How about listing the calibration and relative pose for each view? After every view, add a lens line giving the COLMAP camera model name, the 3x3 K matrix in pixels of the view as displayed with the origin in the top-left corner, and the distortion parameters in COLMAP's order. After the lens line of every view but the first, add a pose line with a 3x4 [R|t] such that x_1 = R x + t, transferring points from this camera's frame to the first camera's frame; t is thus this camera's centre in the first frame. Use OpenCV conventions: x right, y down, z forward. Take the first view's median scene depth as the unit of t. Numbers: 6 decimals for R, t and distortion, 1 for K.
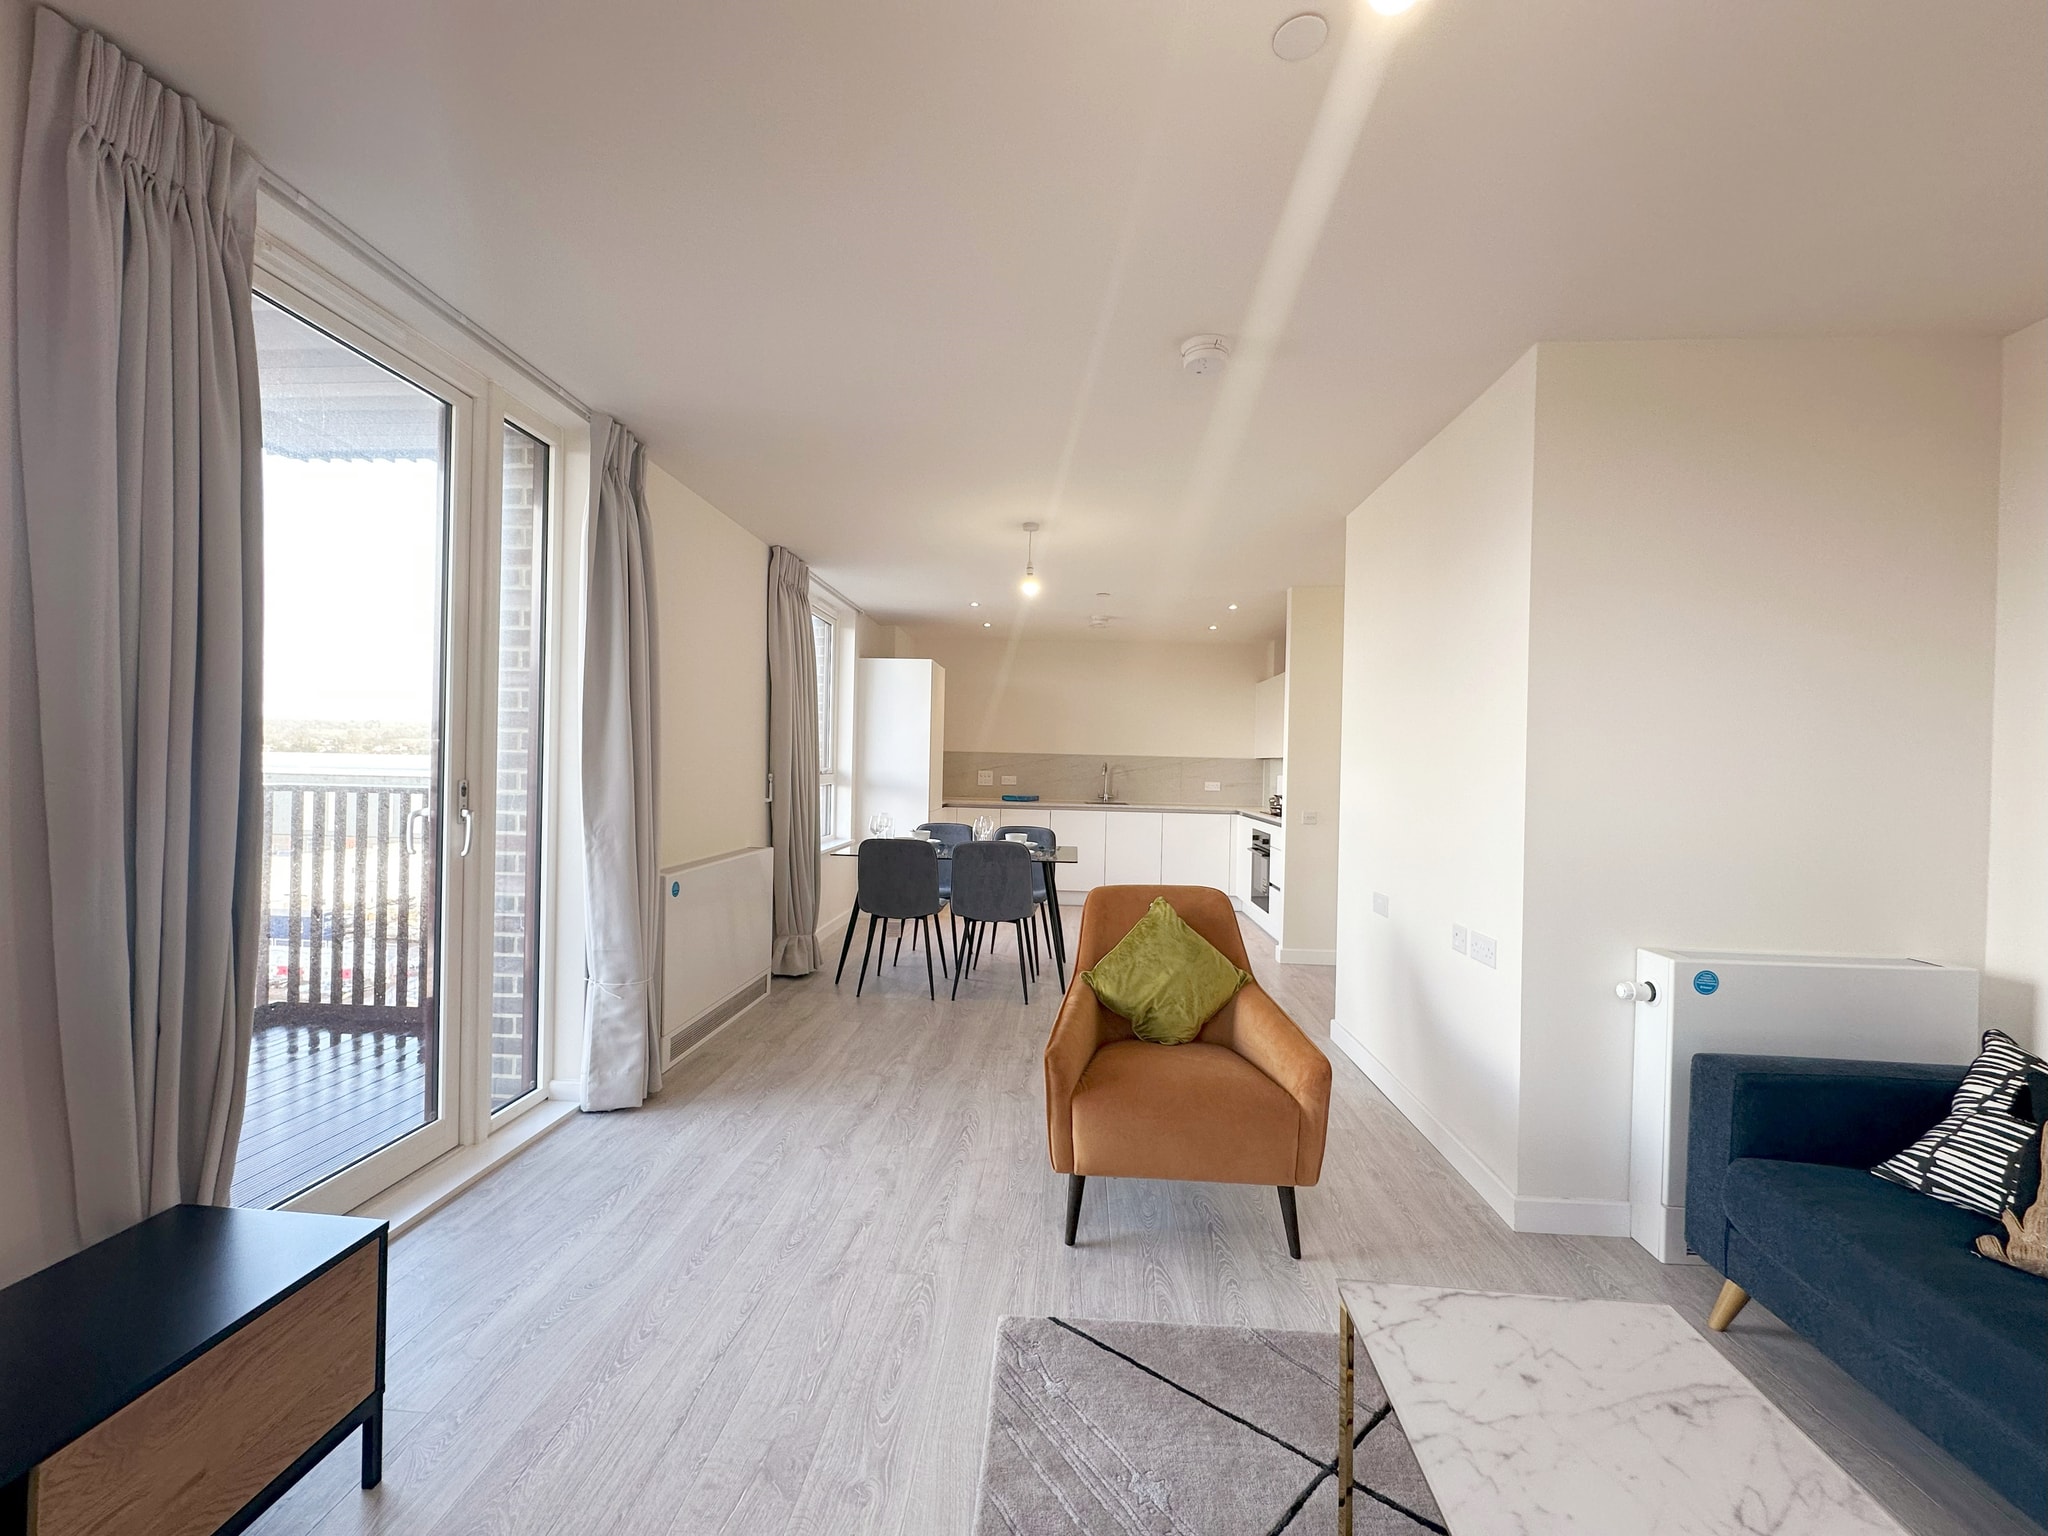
lens RADIAL K [[813.1, 0, 1023.7], [0, 813.1, 770.0], [0, 0, 1]] dist [-0.003439, 0.001385]
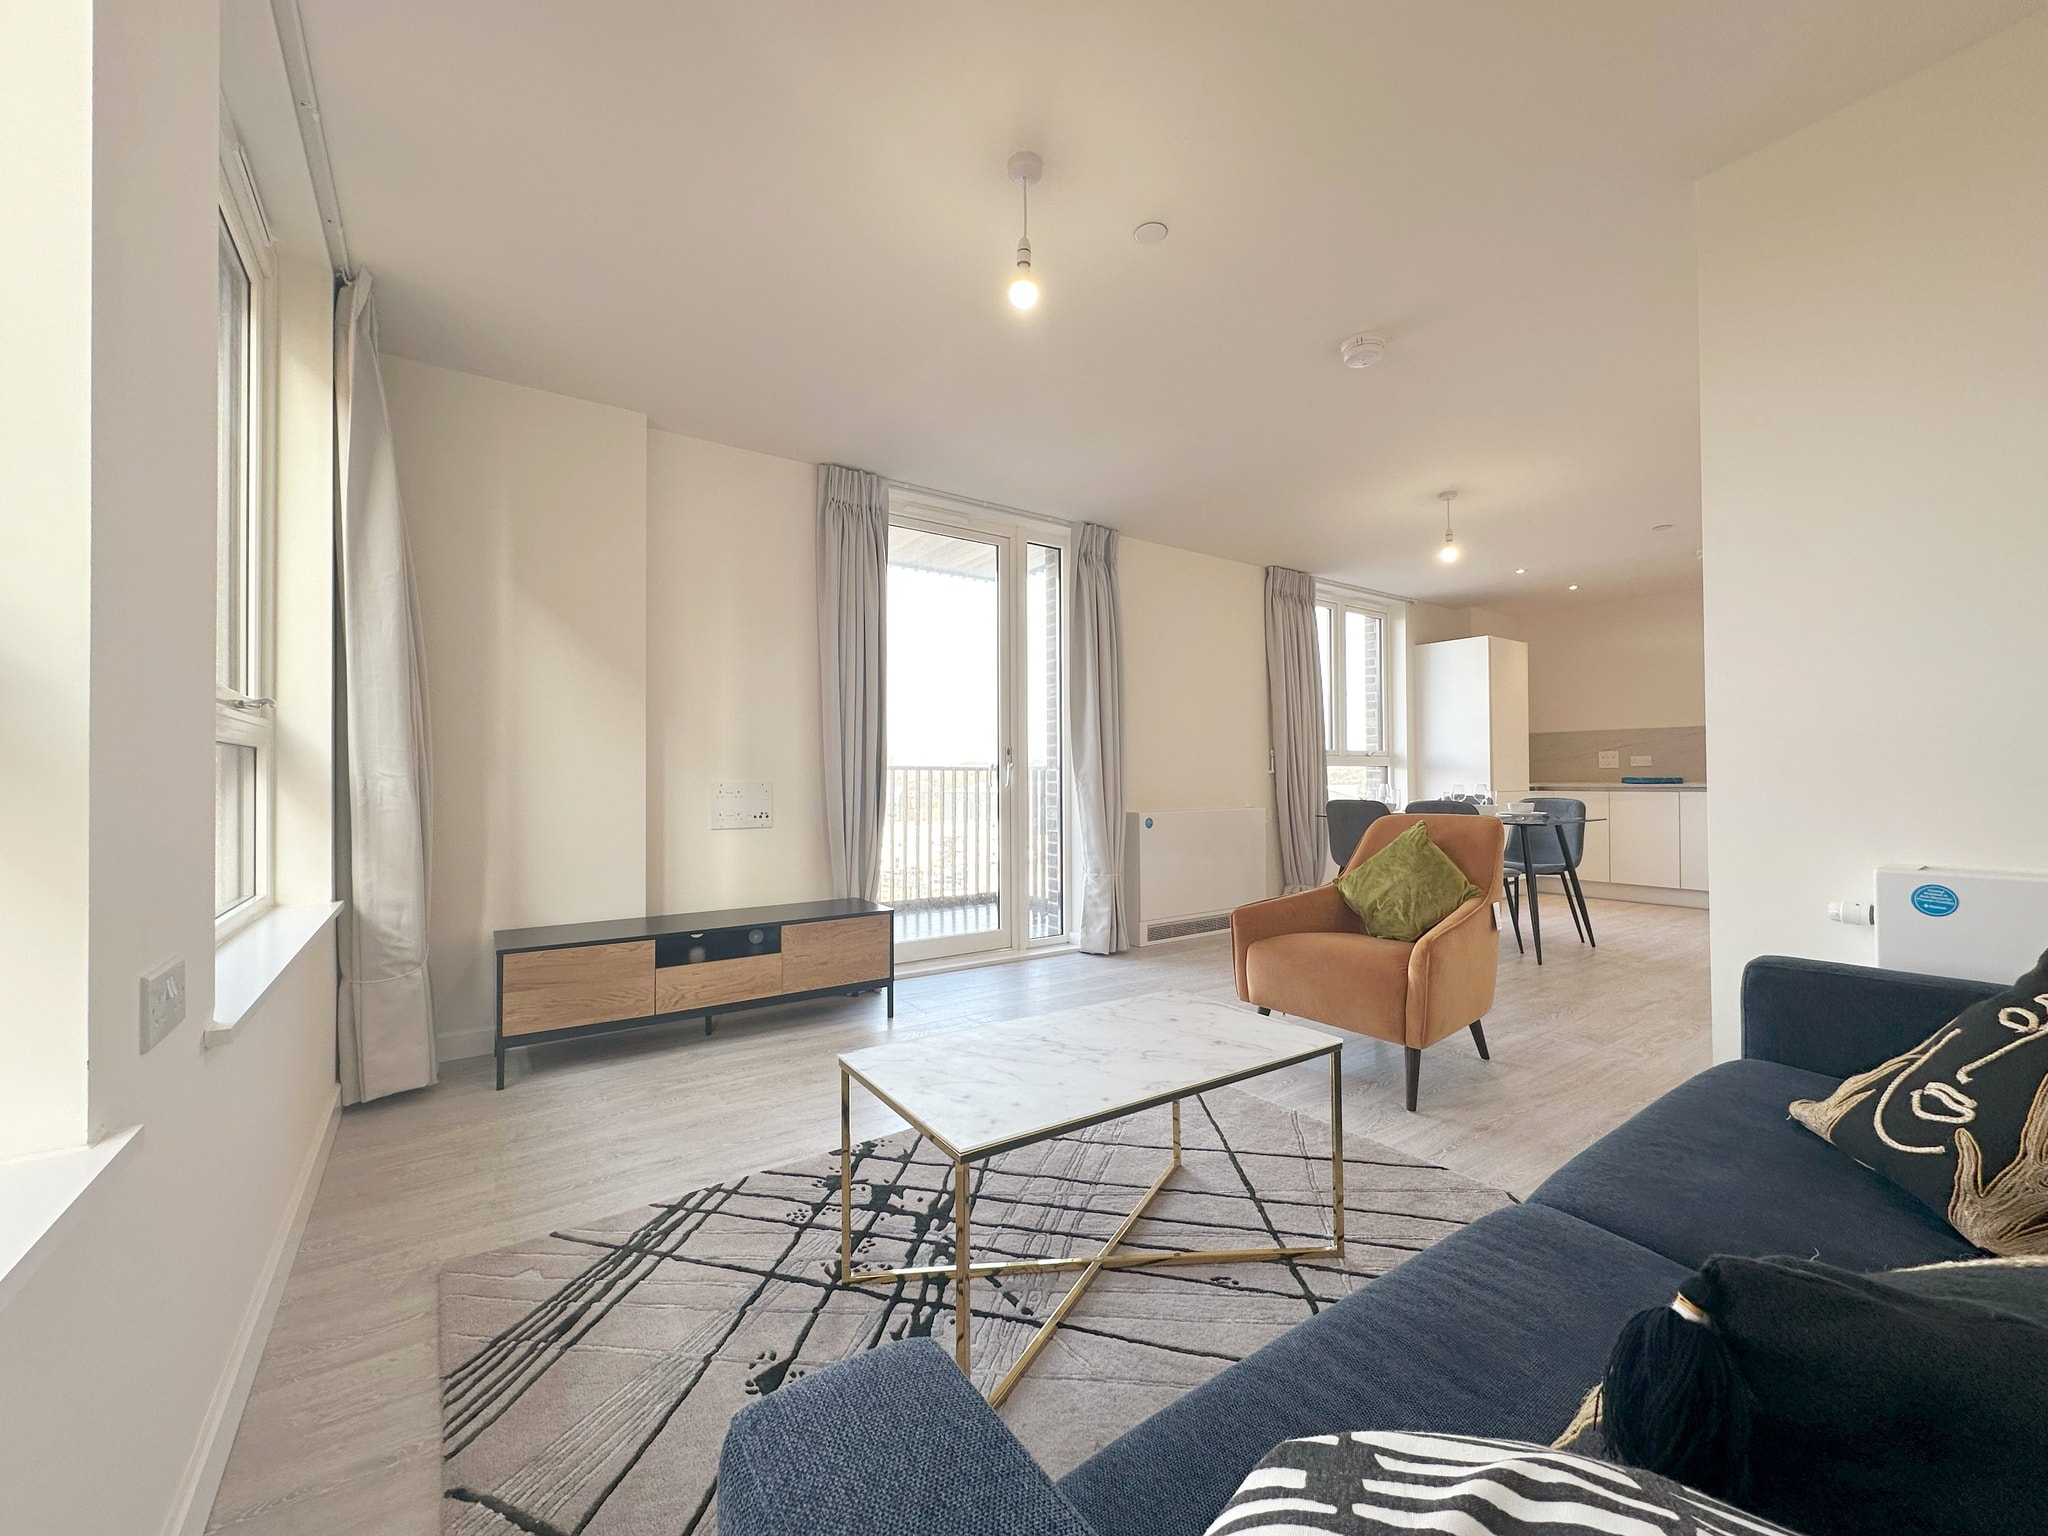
lens RADIAL K [[813.1, 0, 1022.8], [0, 813.1, 771.0], [0, 0, 1]] dist [-0.003439, 0.001385]
pose [[0.626314, -0.033521, -0.778850, 0.808998], [0.014439, 0.999403, -0.031402, 0.136026], [0.779437, 0.008422, 0.626424, -0.129920]]
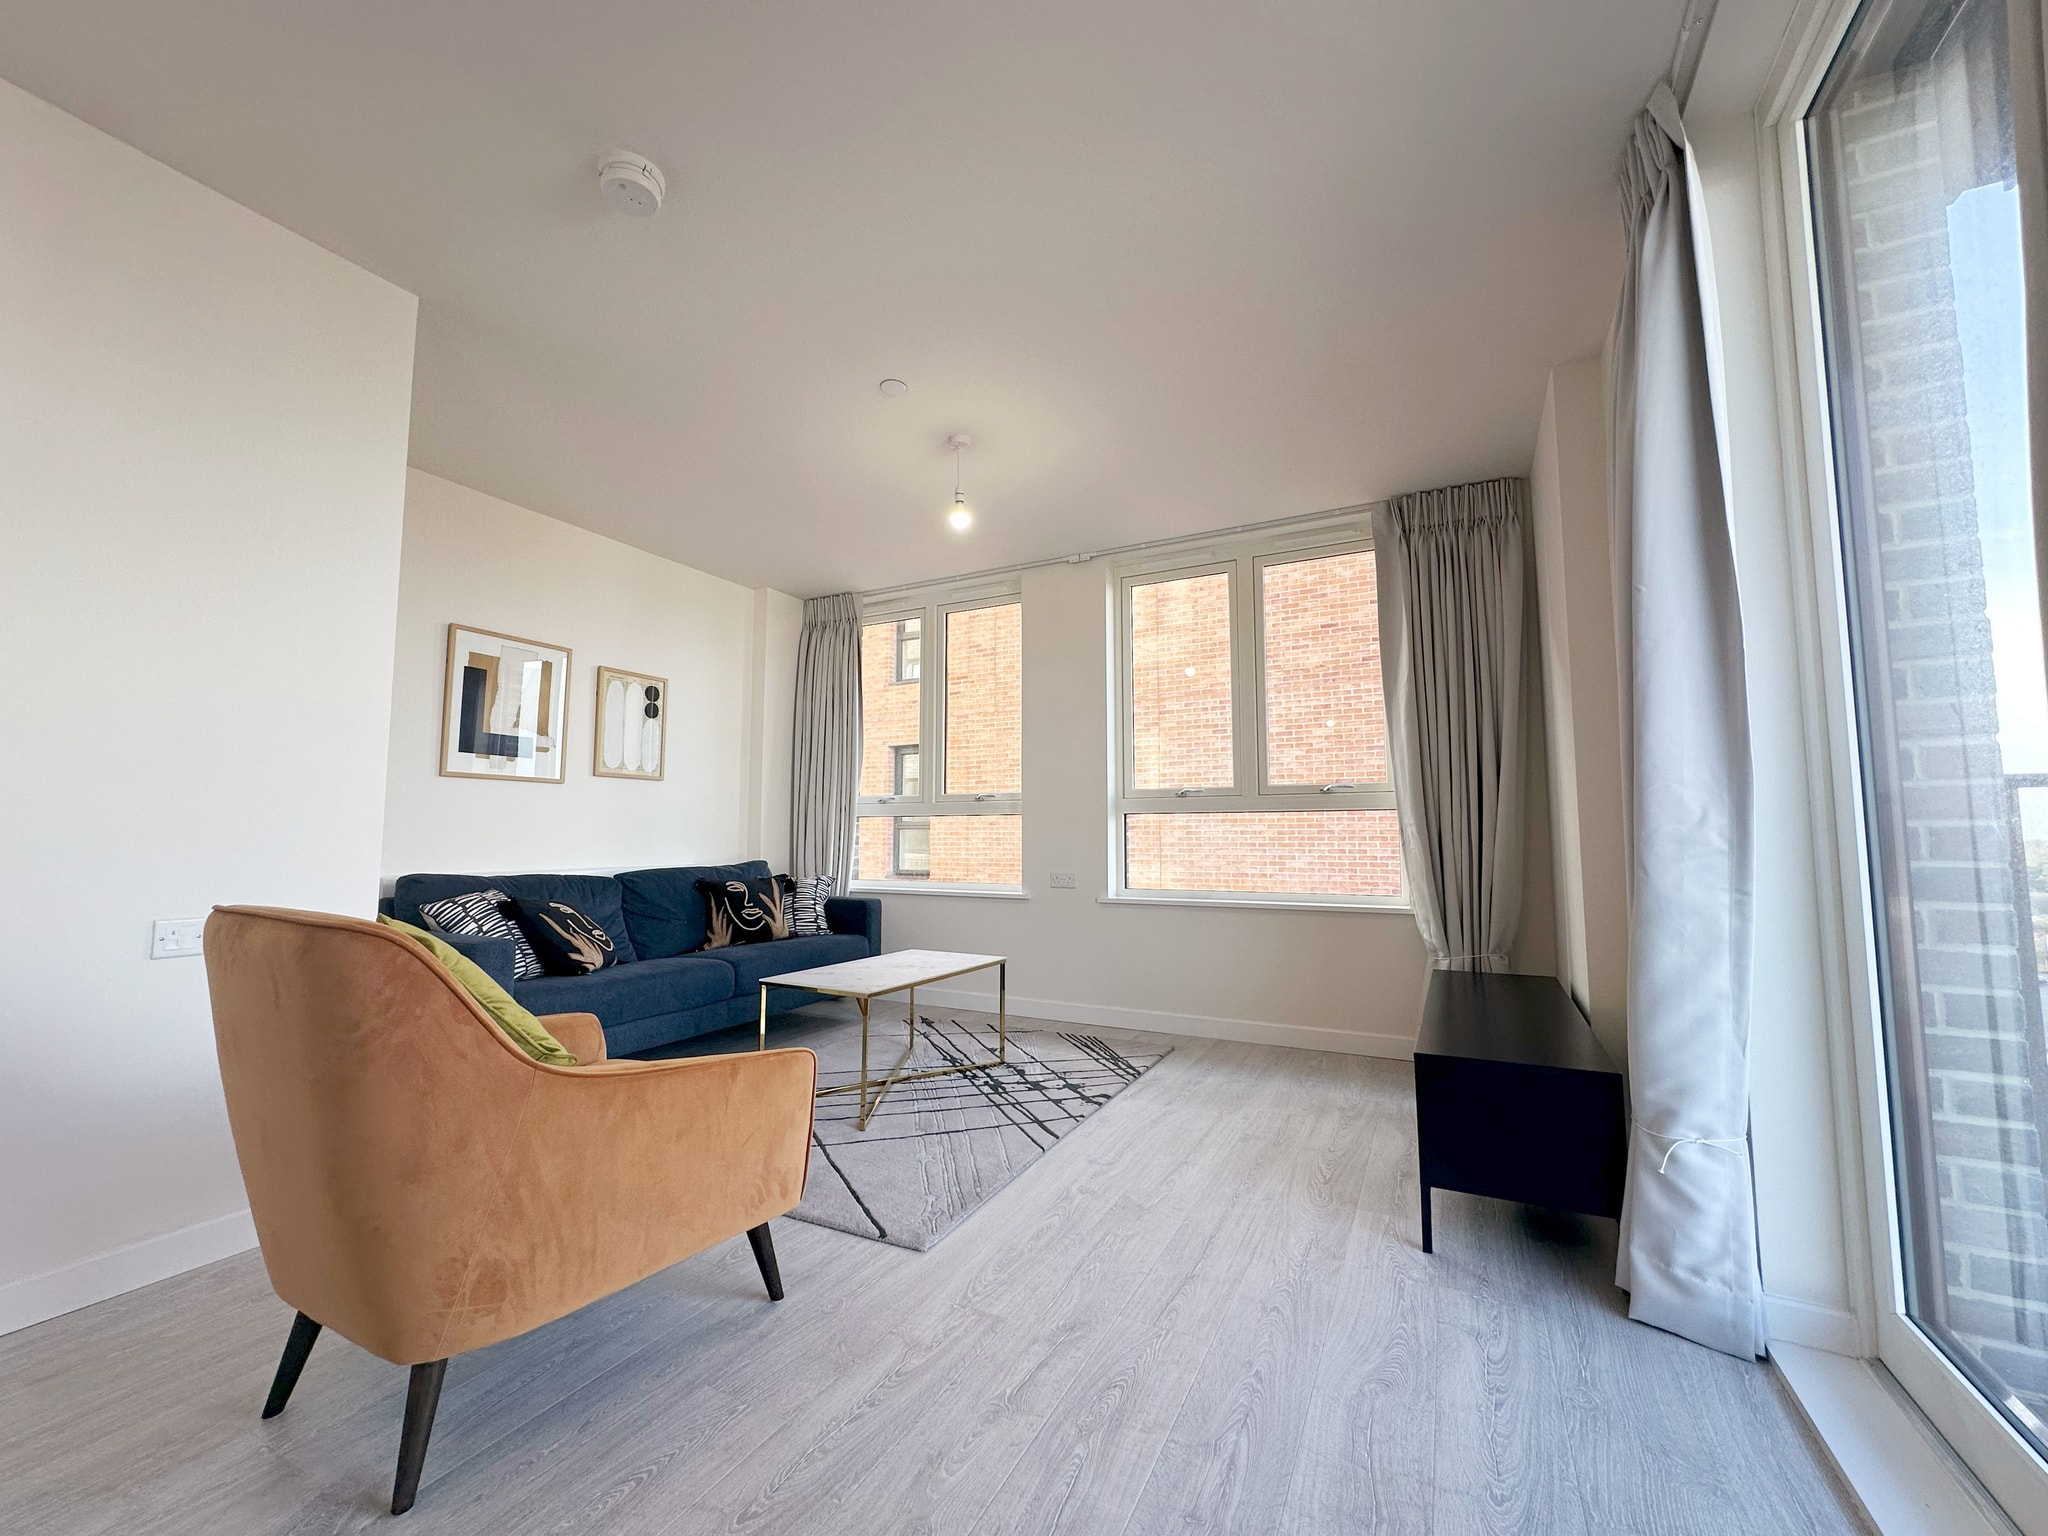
lens RADIAL K [[813.1, 0, 1024.8], [0, 813.1, 768.0], [0, 0, 1]] dist [-0.003439, 0.001385]
pose [[-0.915174, 0.013300, 0.402840, -0.444036], [-0.017416, 0.997217, -0.072488, 0.114761], [-0.402683, -0.073355, -0.912395, 1.519068]]
